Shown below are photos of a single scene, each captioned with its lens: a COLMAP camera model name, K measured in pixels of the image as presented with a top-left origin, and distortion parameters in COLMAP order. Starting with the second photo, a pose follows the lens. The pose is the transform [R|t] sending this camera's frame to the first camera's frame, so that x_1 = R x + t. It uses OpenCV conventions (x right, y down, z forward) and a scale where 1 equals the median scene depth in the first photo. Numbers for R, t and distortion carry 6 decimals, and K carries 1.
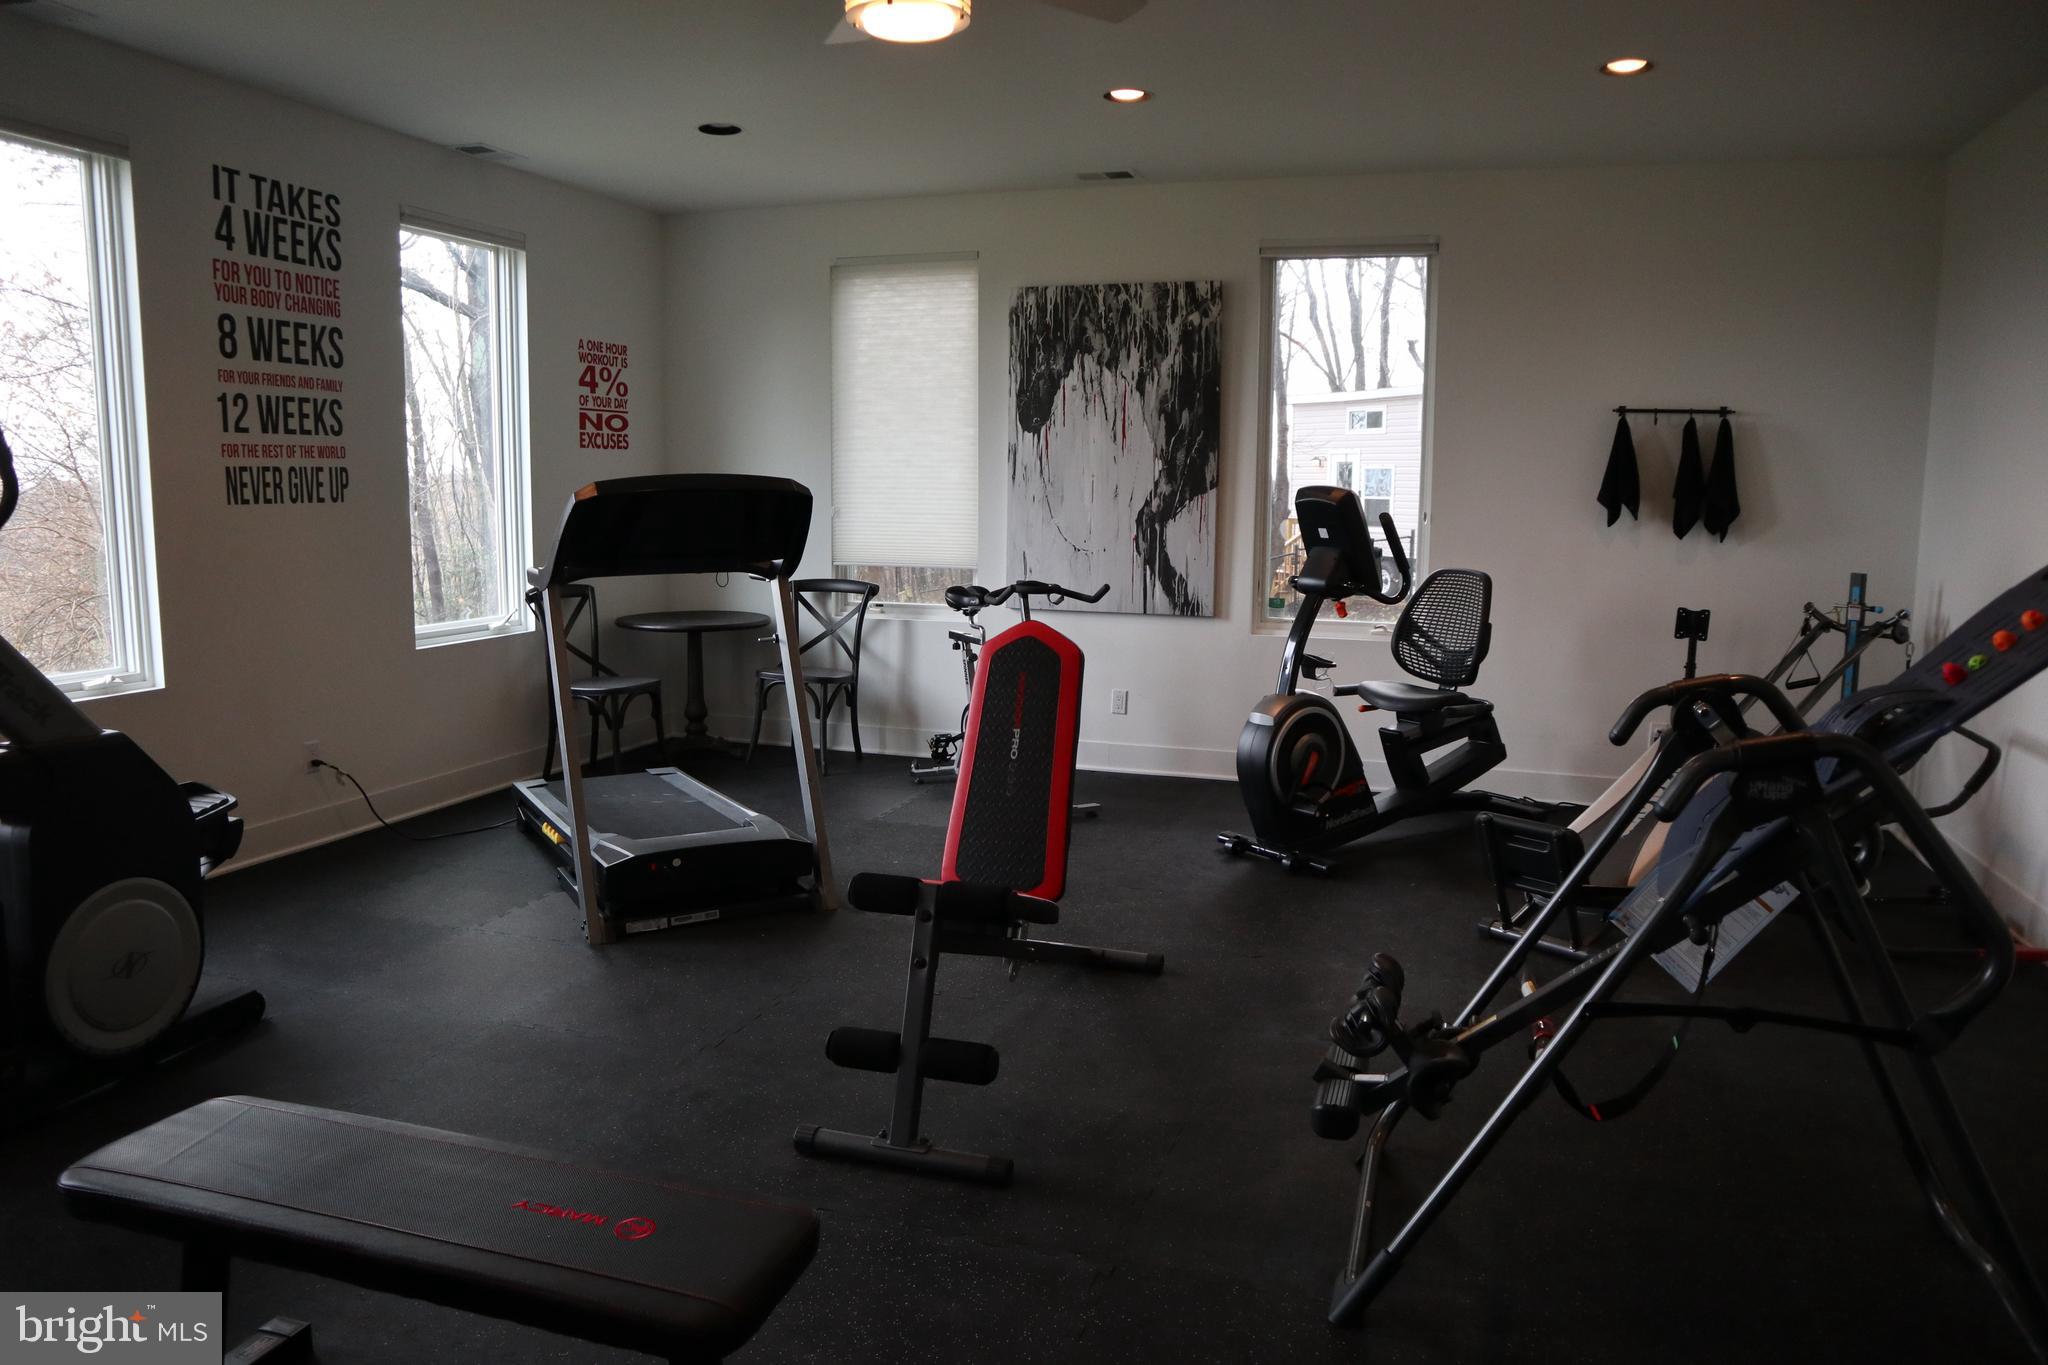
lens RADIAL K [[1413.6, 0, 1024.0], [0, 1413.6, 682.5], [0, 0, 1]] dist [-0.131055, 0.077238]
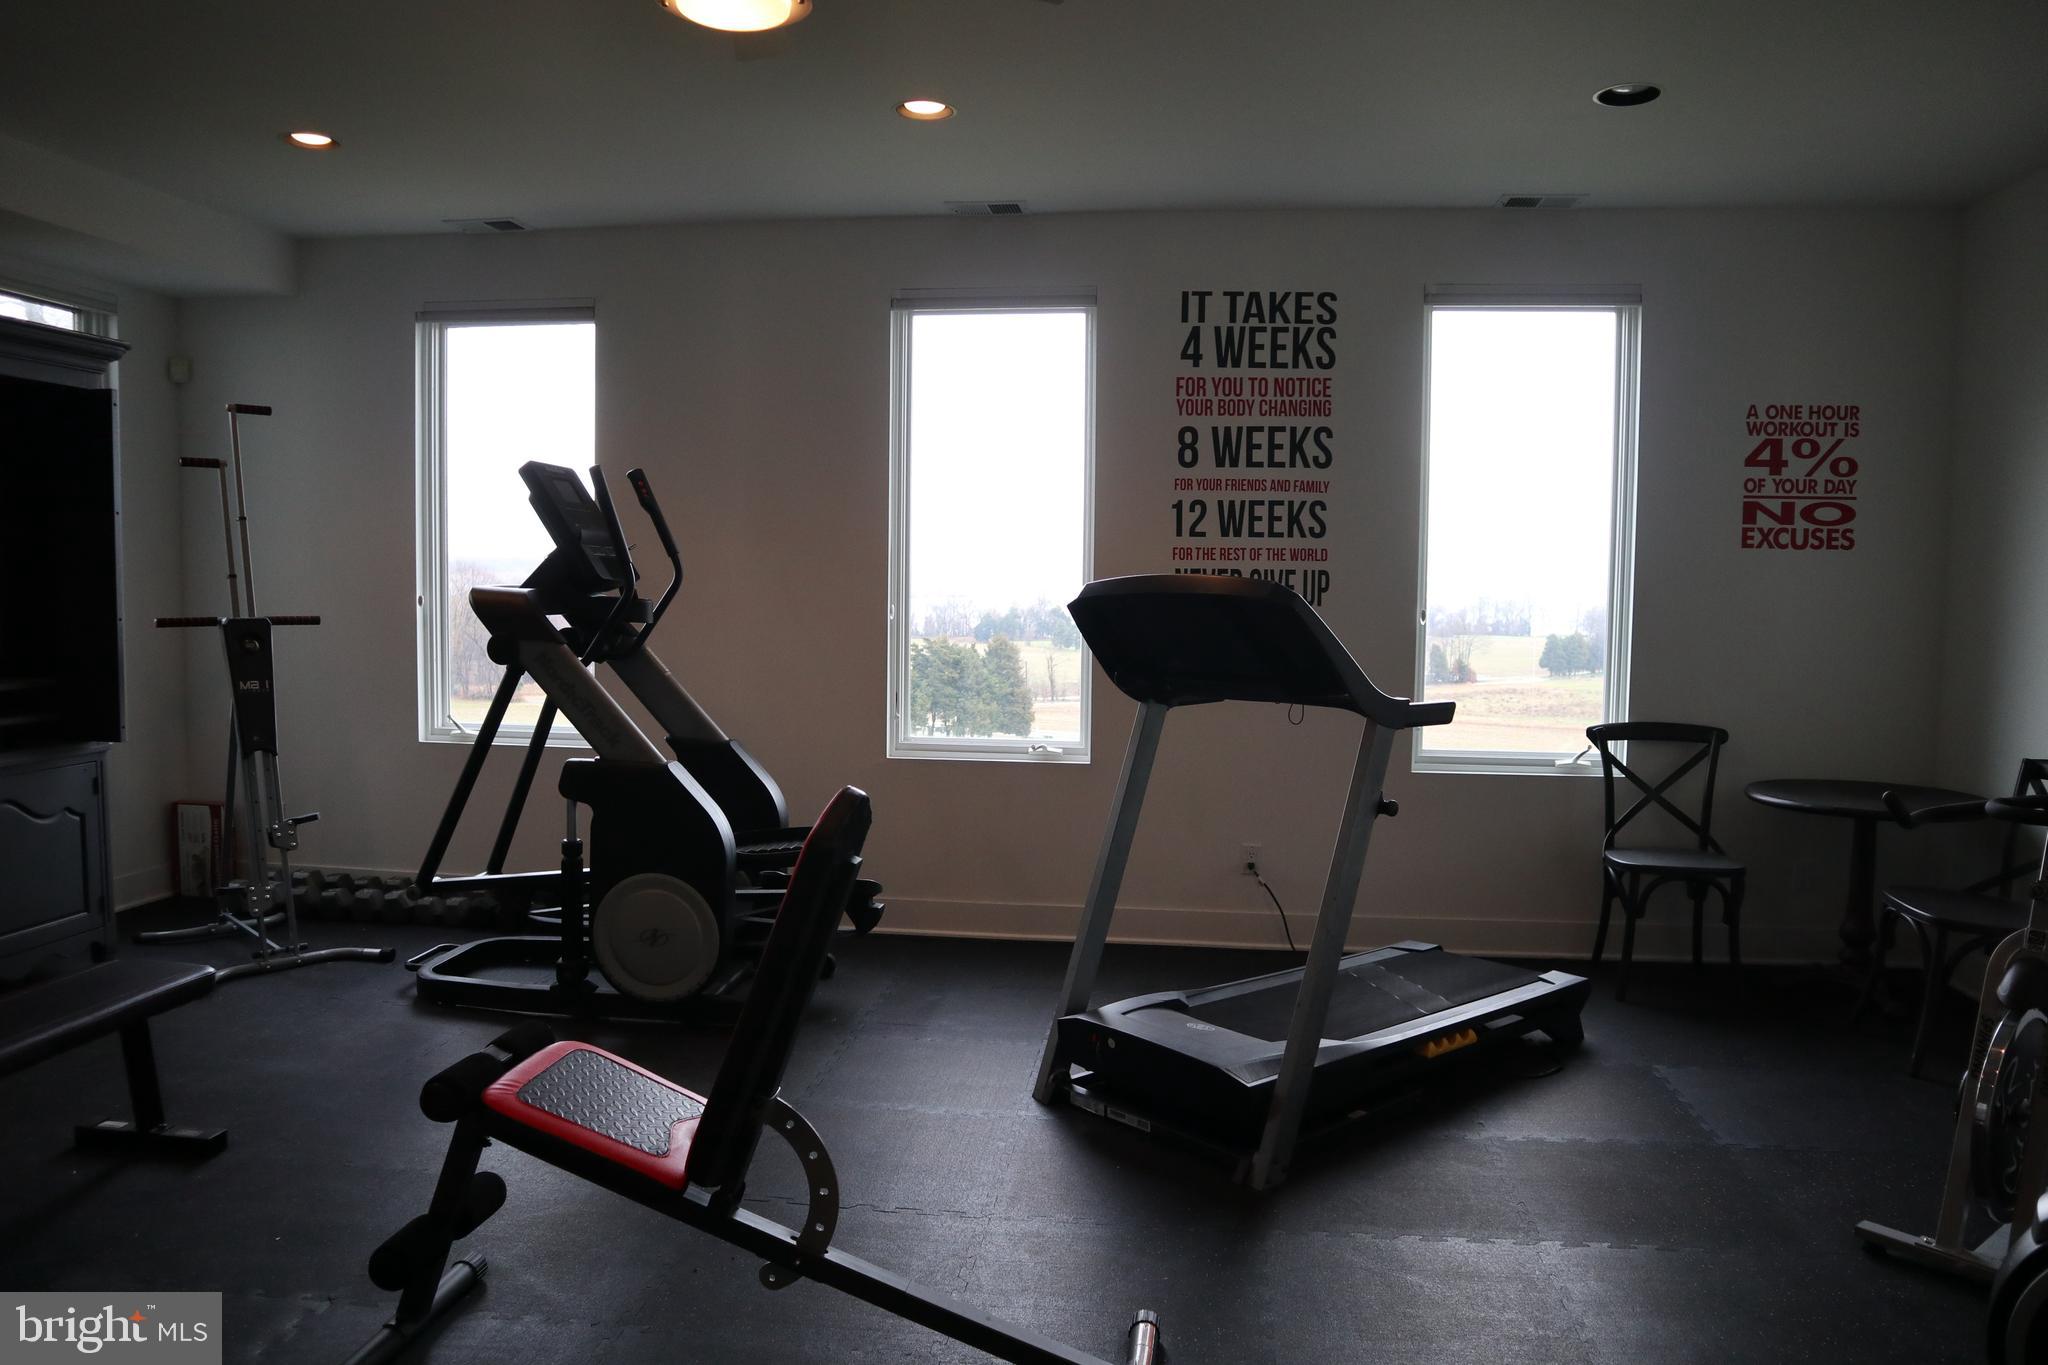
lens RADIAL K [[1413.6, 0, 1024.0], [0, 1413.6, 682.5], [0, 0, 1]] dist [-0.131055, 0.077238]
pose [[0.183458, 0.065419, -0.980848, 0.345123], [-0.145736, 0.988567, 0.038675, -0.068257], [0.972165, 0.135850, 0.190894, 0.487773]]
